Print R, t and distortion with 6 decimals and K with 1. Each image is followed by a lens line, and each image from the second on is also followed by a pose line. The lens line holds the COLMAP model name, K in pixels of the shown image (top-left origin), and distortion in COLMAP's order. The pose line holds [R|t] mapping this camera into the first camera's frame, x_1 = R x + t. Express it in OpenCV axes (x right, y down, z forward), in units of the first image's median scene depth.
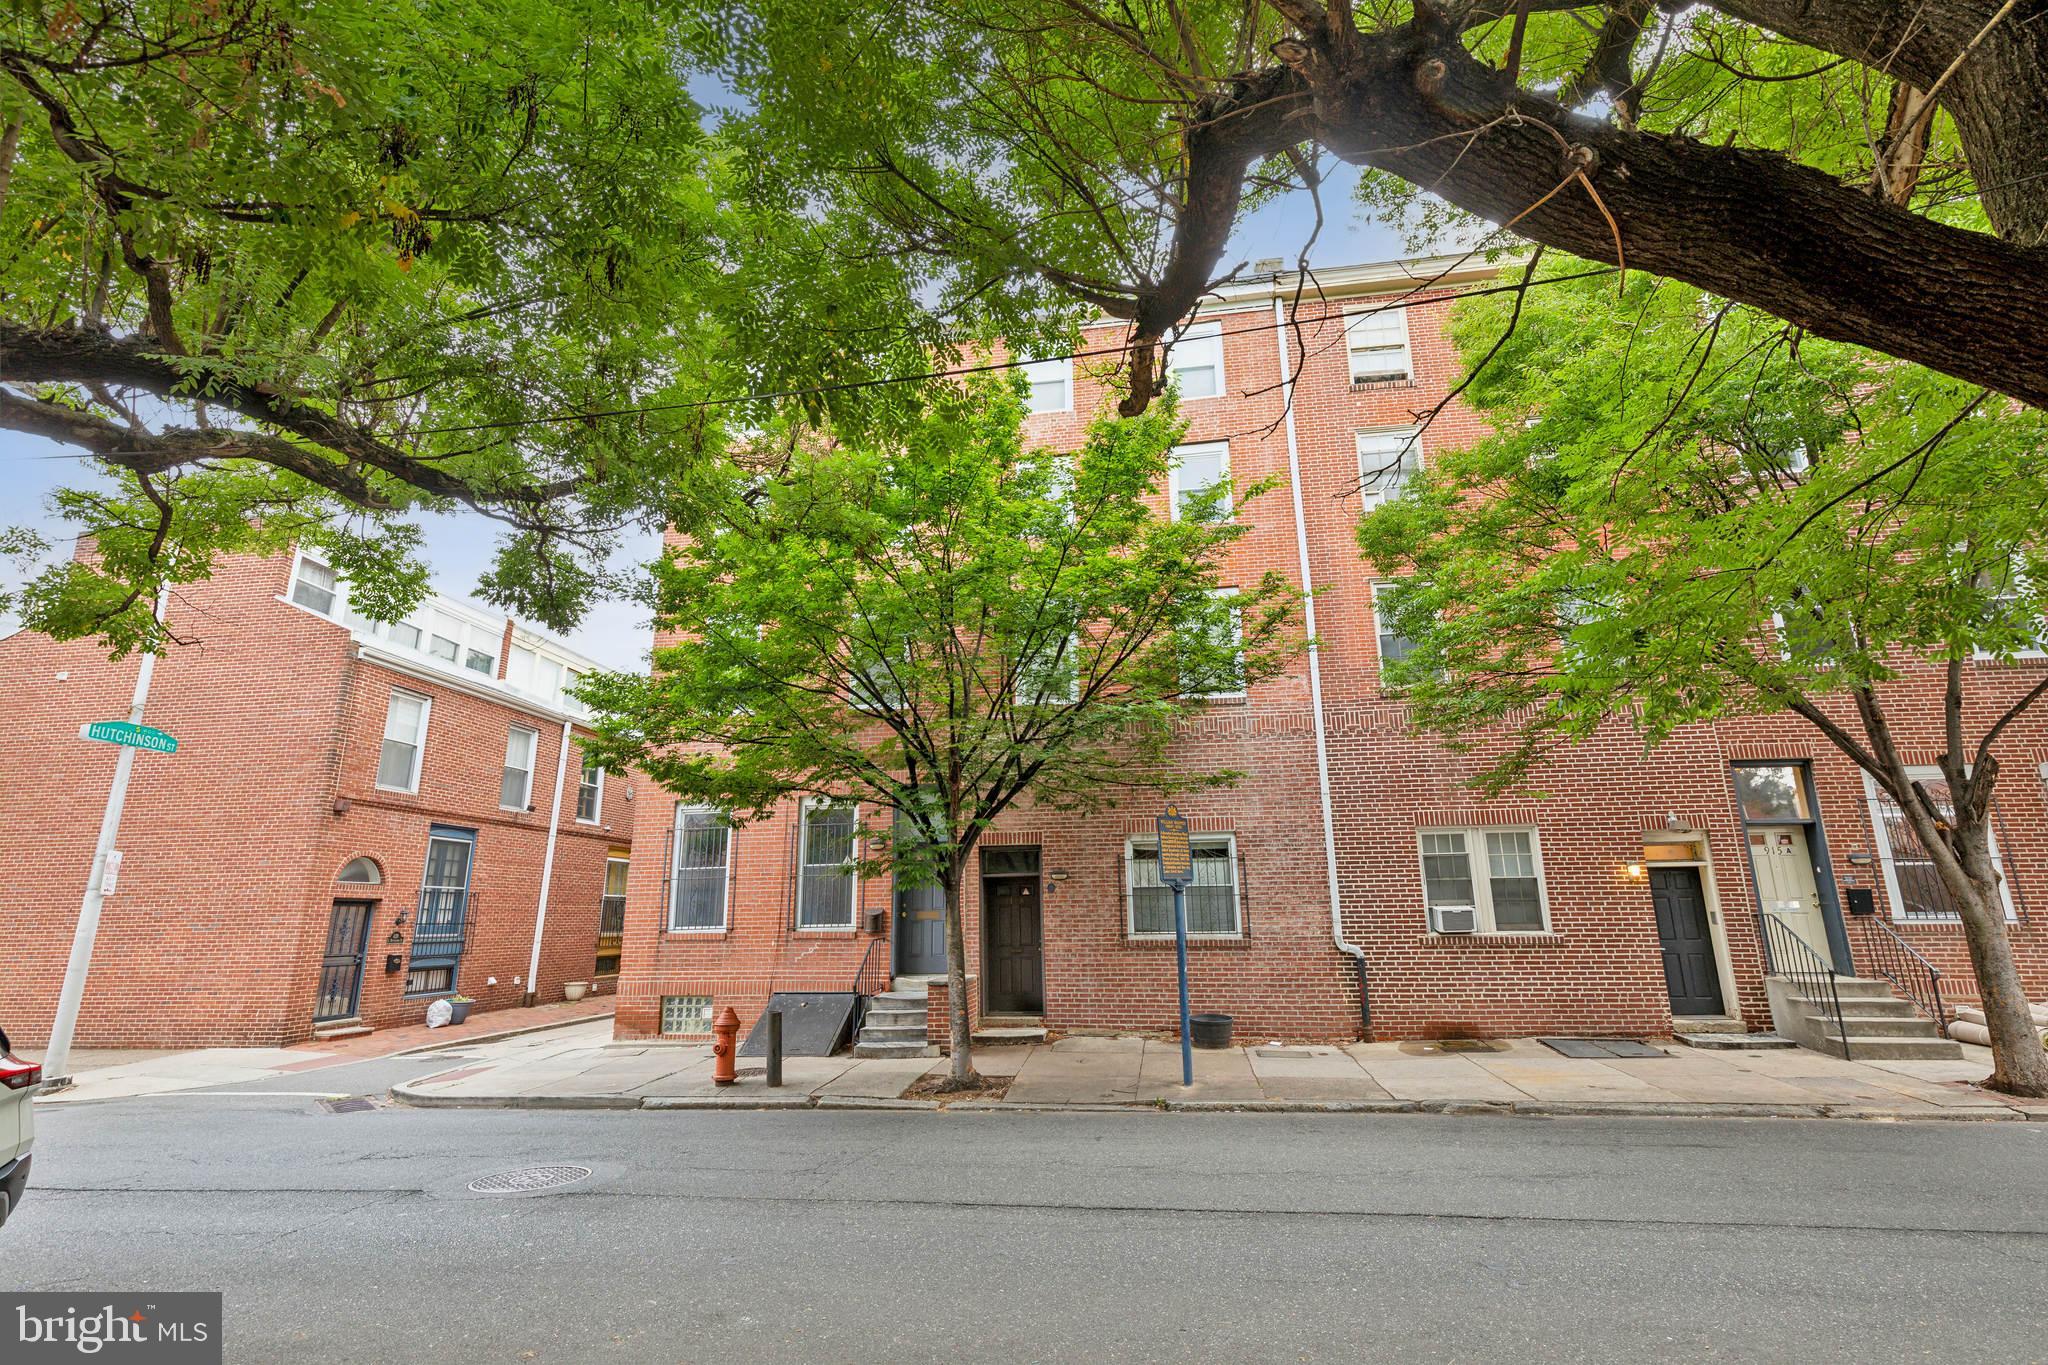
lens RADIAL K [[921.1, 0, 1026.3], [0, 921.1, 692.3], [0, 0, 1]] dist [0.007264, -0.000299]
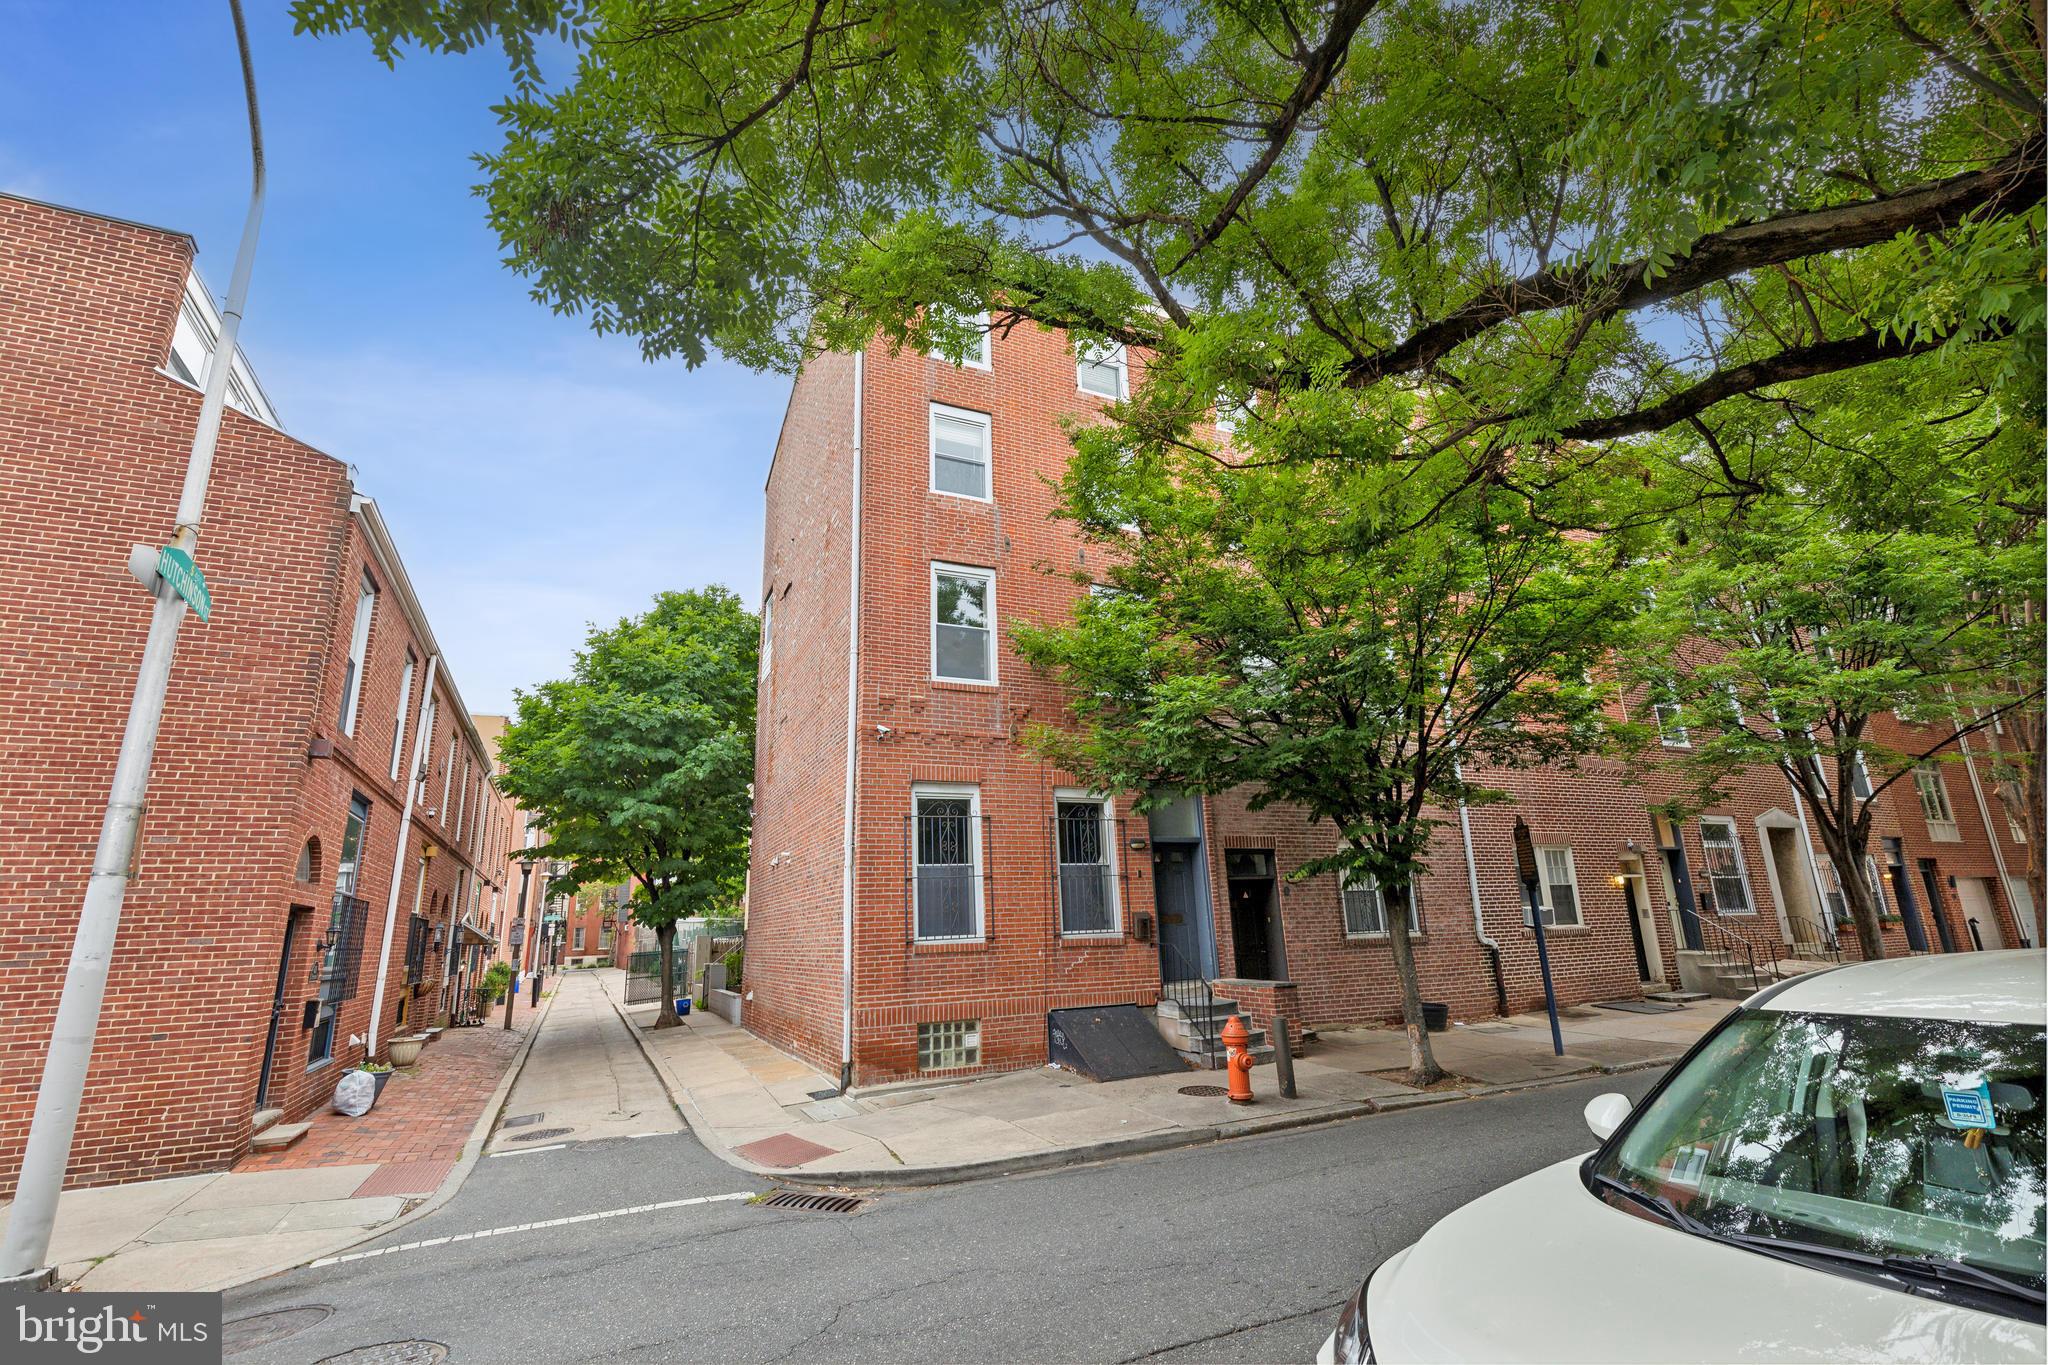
lens RADIAL K [[921.1, 0, 1026.3], [0, 921.1, 692.3], [0, 0, 1]] dist [0.007264, -0.000299]
pose [[0.828191, 0.125360, 0.546245, -0.859641], [-0.111745, 0.992029, -0.058242, 0.089555], [-0.549192, -0.012805, 0.835598, 0.316571]]
